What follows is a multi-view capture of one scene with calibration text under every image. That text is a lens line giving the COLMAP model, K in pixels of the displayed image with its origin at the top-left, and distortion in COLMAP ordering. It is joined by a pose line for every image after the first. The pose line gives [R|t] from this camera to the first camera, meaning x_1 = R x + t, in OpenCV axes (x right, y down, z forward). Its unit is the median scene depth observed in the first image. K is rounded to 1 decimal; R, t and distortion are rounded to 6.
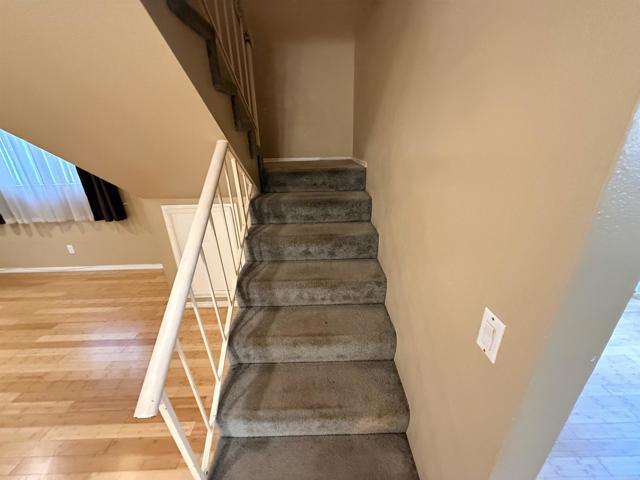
lens RADIAL K [[254.7, 0, 320.8], [0, 254.7, 237.8], [0, 0, 1]] dist [-0.001783, -0.000580]
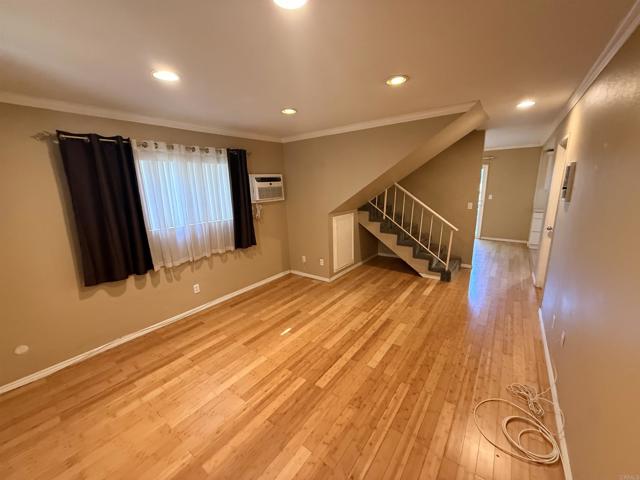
lens RADIAL K [[254.7, 0, 320.9], [0, 254.7, 240.1], [0, 0, 1]] dist [-0.001783, -0.000580]
pose [[0.601273, -0.160638, 0.782730, -1.601225], [0.302710, 0.952361, -0.037082, 0.055036], [-0.739485, 0.259237, 0.621255, -0.033449]]
